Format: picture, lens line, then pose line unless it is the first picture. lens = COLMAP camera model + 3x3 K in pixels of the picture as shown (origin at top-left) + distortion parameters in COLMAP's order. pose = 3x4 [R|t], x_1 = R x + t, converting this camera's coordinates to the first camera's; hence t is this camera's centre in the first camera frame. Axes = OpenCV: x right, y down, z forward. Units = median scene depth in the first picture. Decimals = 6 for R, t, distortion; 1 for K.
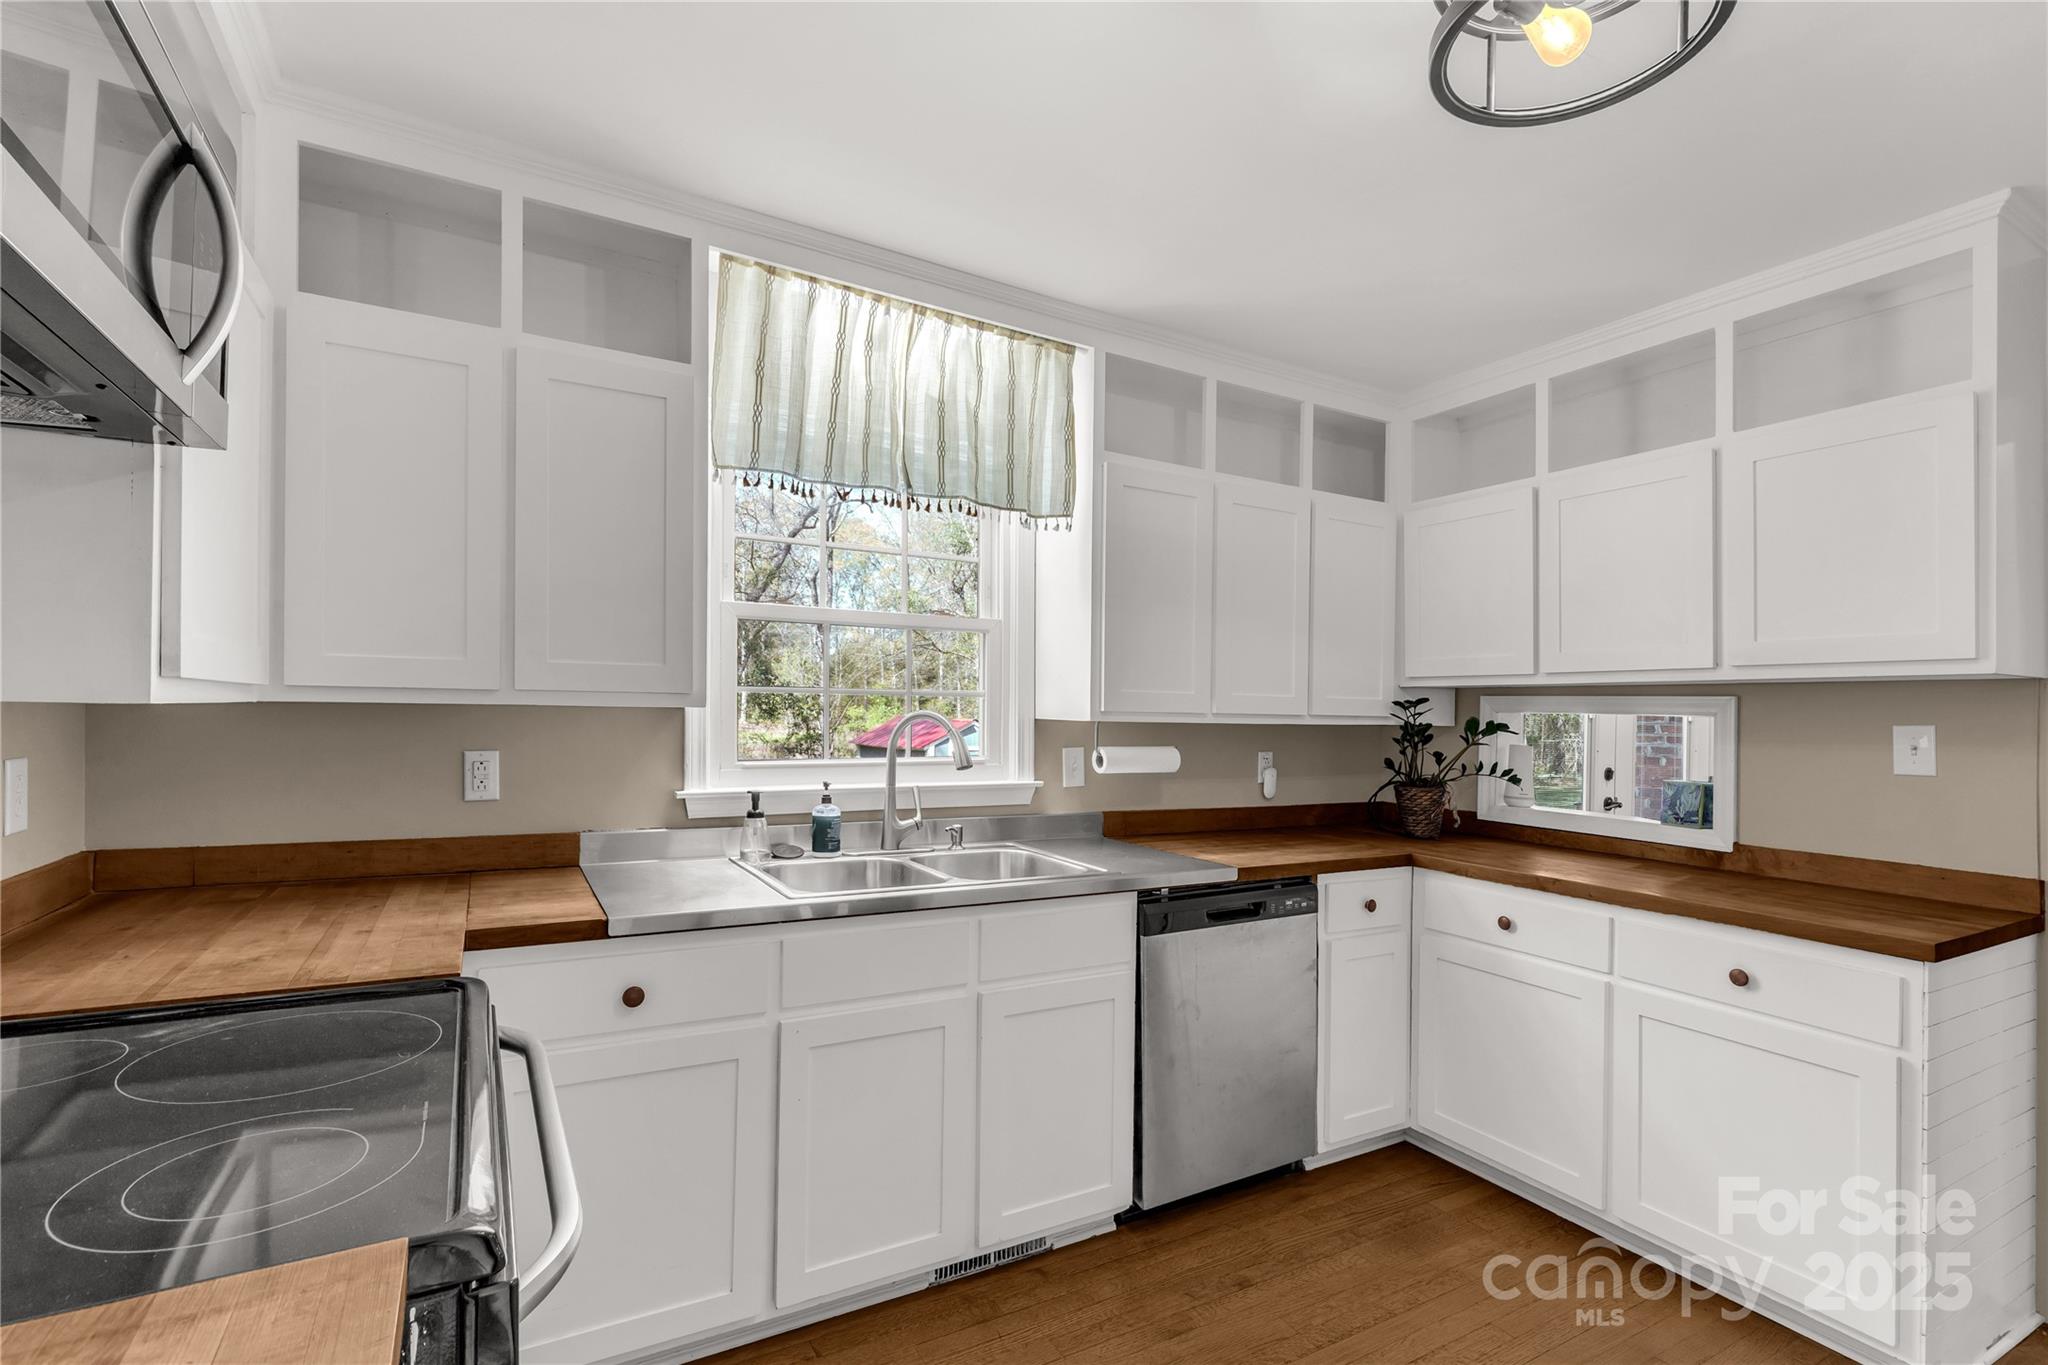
lens RADIAL K [[935.6, 0, 1013.8], [0, 935.6, 681.4], [0, 0, 1]] dist [0.000855, -0.000105]
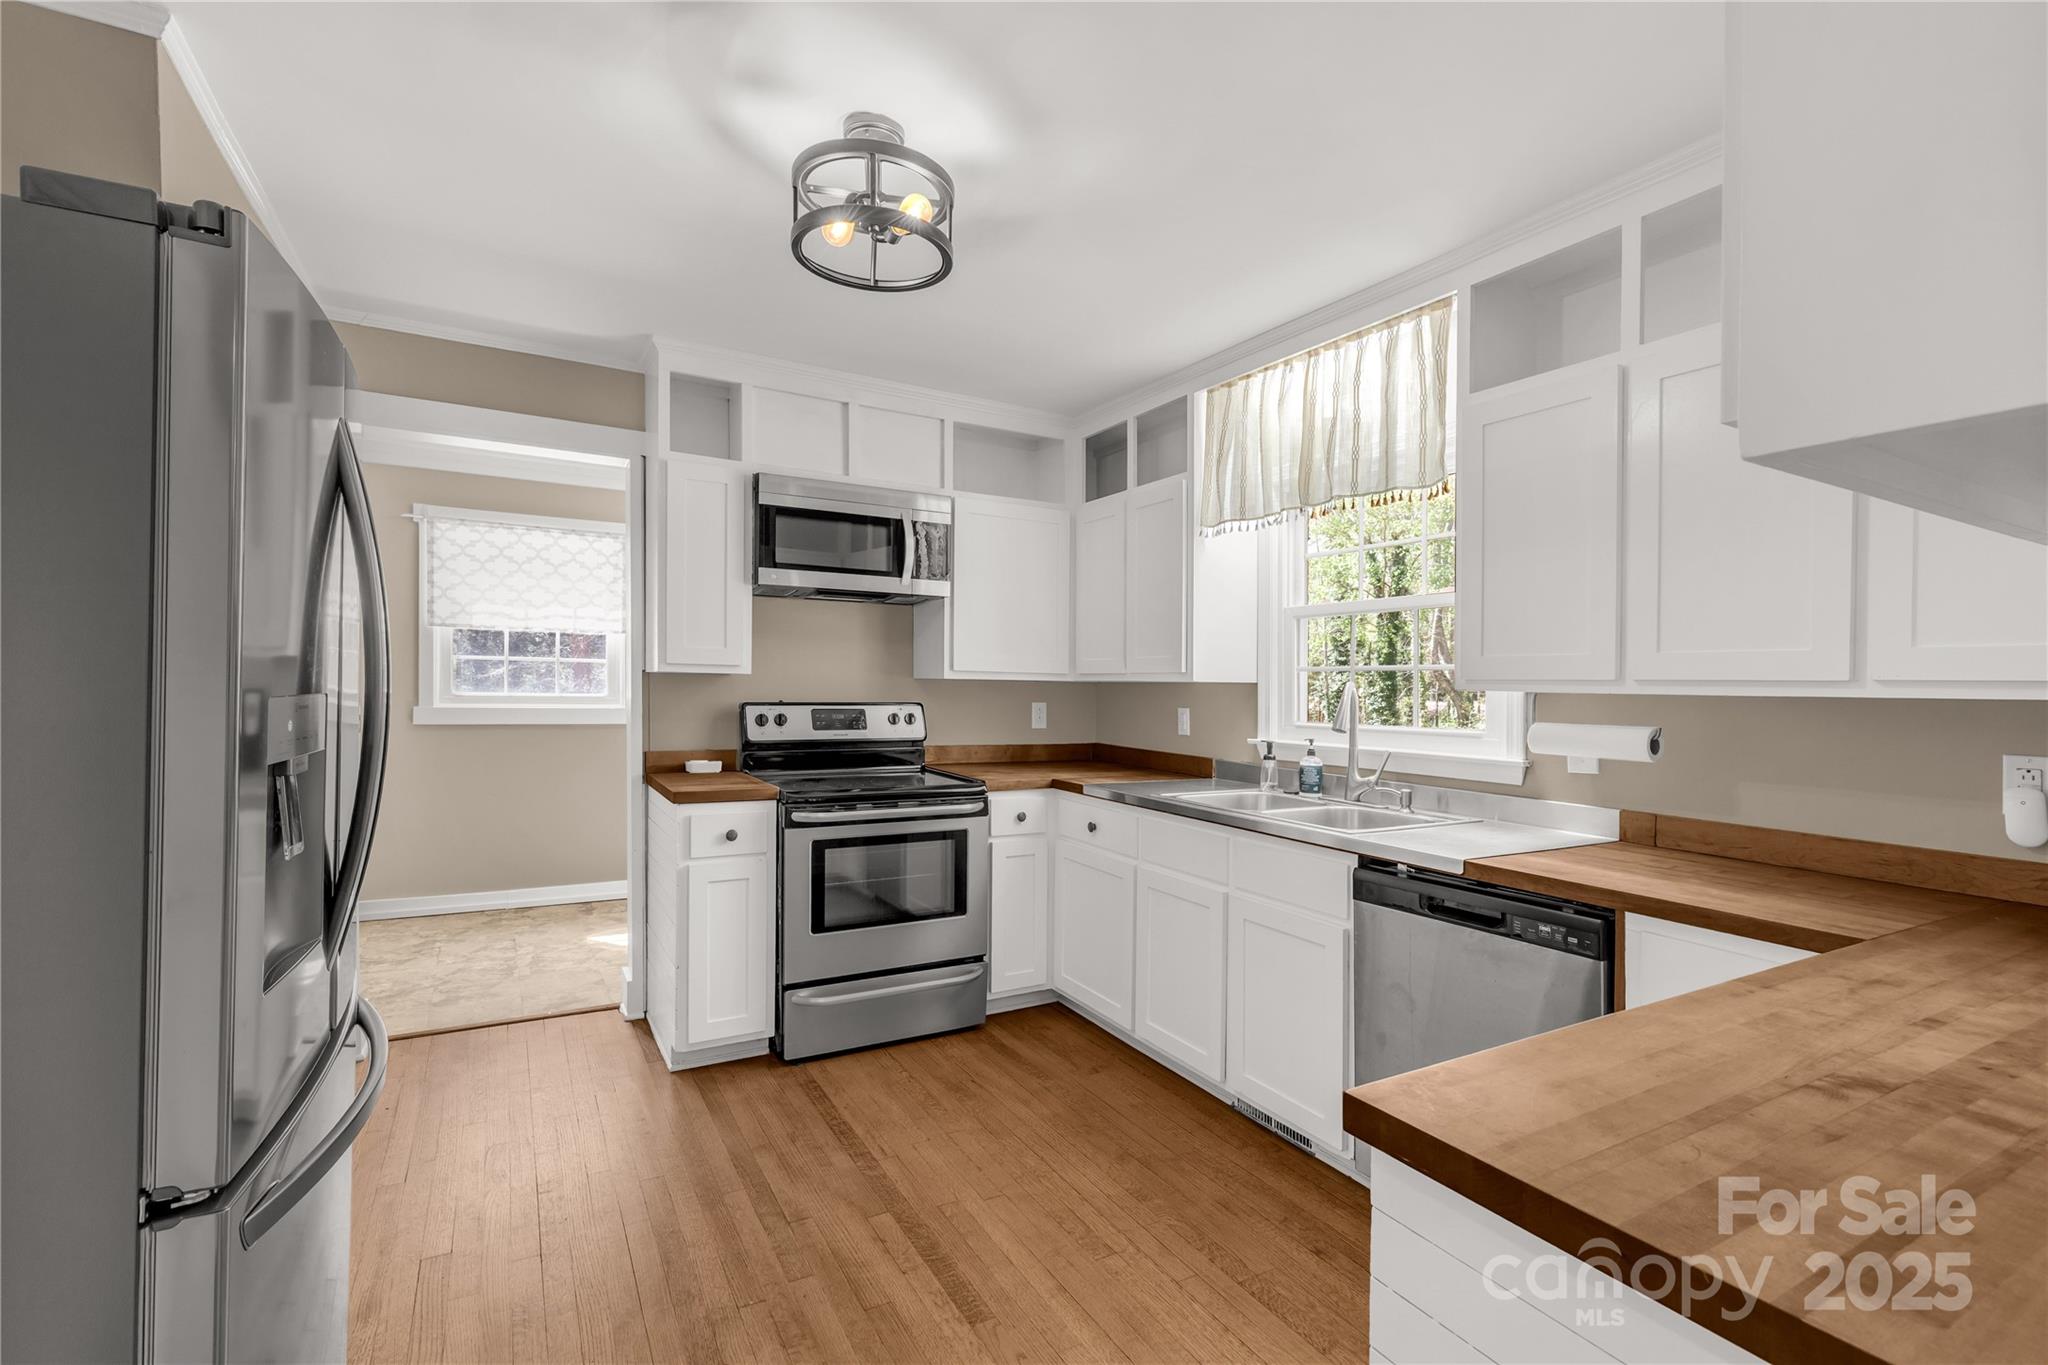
lens RADIAL K [[935.6, 0, 1020.9], [0, 935.6, 688.8], [0, 0, 1]] dist [0.000855, -0.000105]
pose [[-0.012946, -0.015407, -0.999797, 1.118928], [0.009722, 0.999832, -0.015534, 0.055754], [0.999869, -0.009921, -0.012794, 0.632621]]
